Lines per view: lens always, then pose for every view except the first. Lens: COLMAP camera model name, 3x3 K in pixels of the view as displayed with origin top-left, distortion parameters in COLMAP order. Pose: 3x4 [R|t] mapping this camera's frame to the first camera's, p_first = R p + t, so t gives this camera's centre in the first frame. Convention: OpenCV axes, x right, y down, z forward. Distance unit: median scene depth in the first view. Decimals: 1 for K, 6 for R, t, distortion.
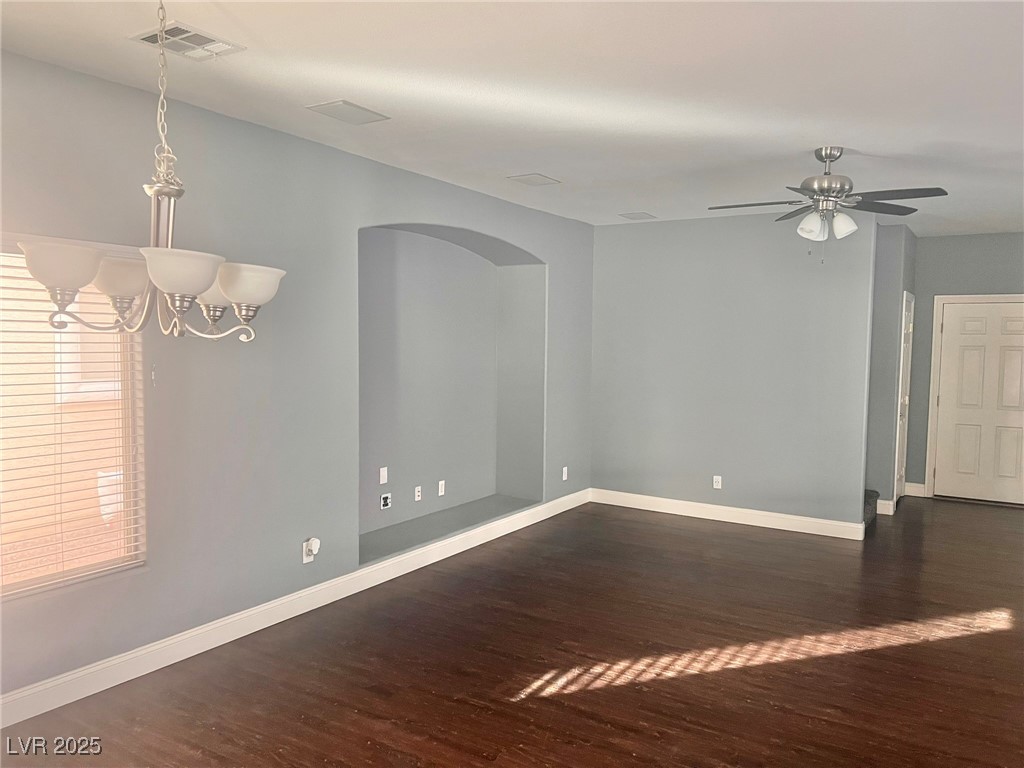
lens RADIAL K [[770.3, 0, 508.5], [0, 770.3, 392.1], [0, 0, 1]] dist [0.051940, -0.061798]
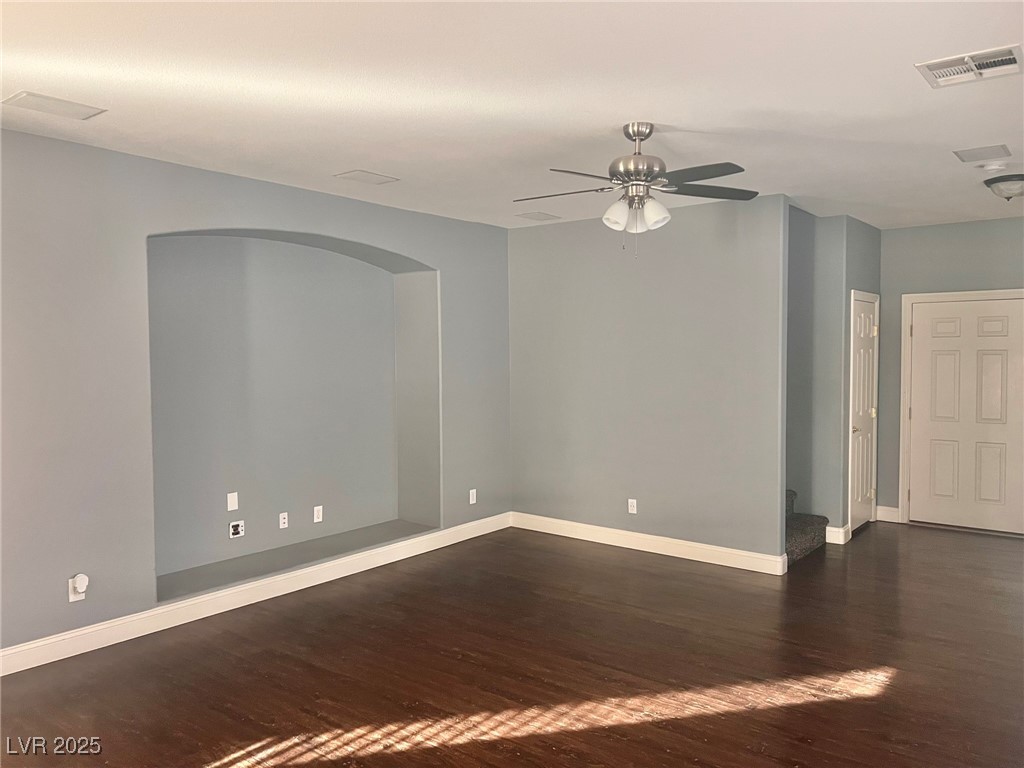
lens RADIAL K [[770.3, 0, 518.5], [0, 770.3, 382.2], [0, 0, 1]] dist [0.051940, -0.061798]
pose [[0.994490, -0.014071, -0.103879, 0.355135], [0.010981, 0.999482, -0.030253, -0.003760], [0.104251, 0.028946, 0.994130, 0.136494]]
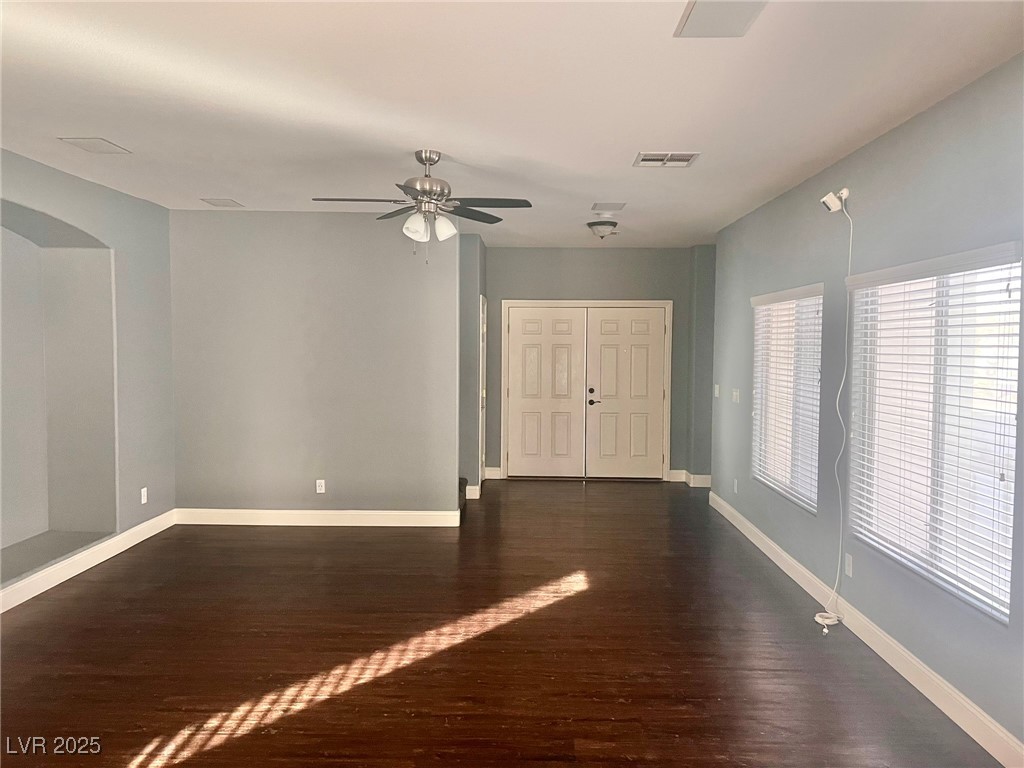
lens RADIAL K [[770.3, 0, 519.2], [0, 770.3, 382.5], [0, 0, 1]] dist [0.051940, -0.061798]
pose [[0.852059, -0.032183, 0.522456, -0.028403], [0.038755, 0.999247, -0.001651, -0.002544], [-0.522010, 0.021654, 0.852665, 0.069932]]
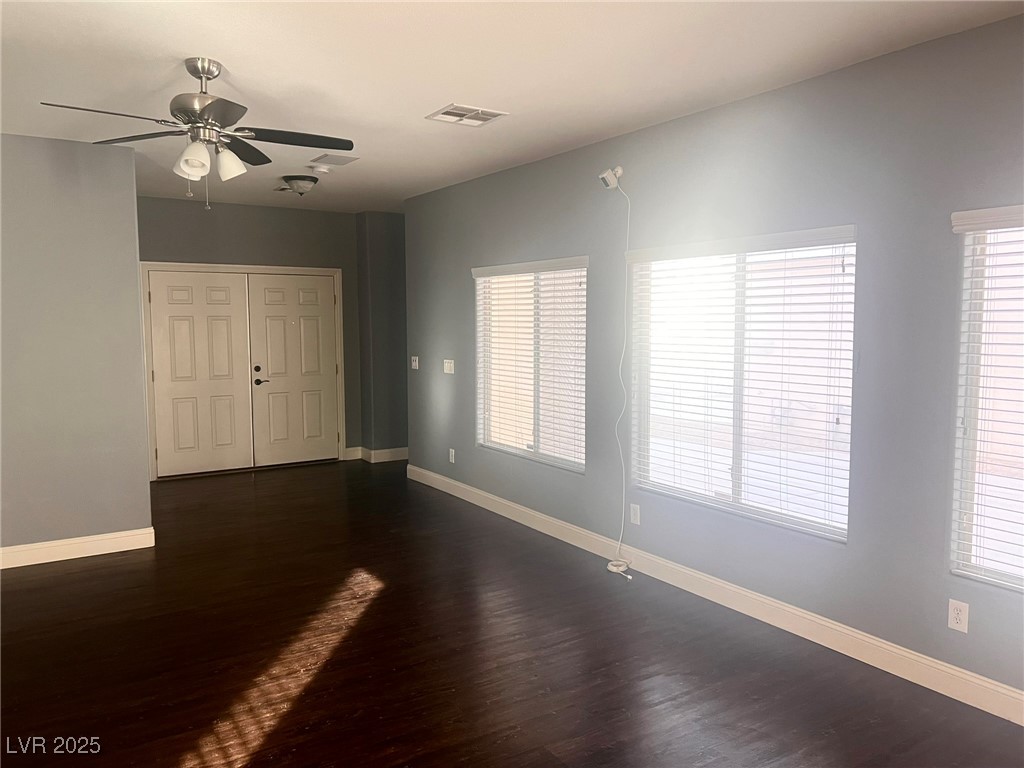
lens RADIAL K [[770.3, 0, 515.2], [0, 770.3, 389.3], [0, 0, 1]] dist [0.051940, -0.061798]
pose [[0.411775, -0.097893, 0.906012, -0.191349], [0.069527, 0.994690, 0.075875, -0.023616], [-0.908629, 0.031749, 0.416395, 0.391834]]
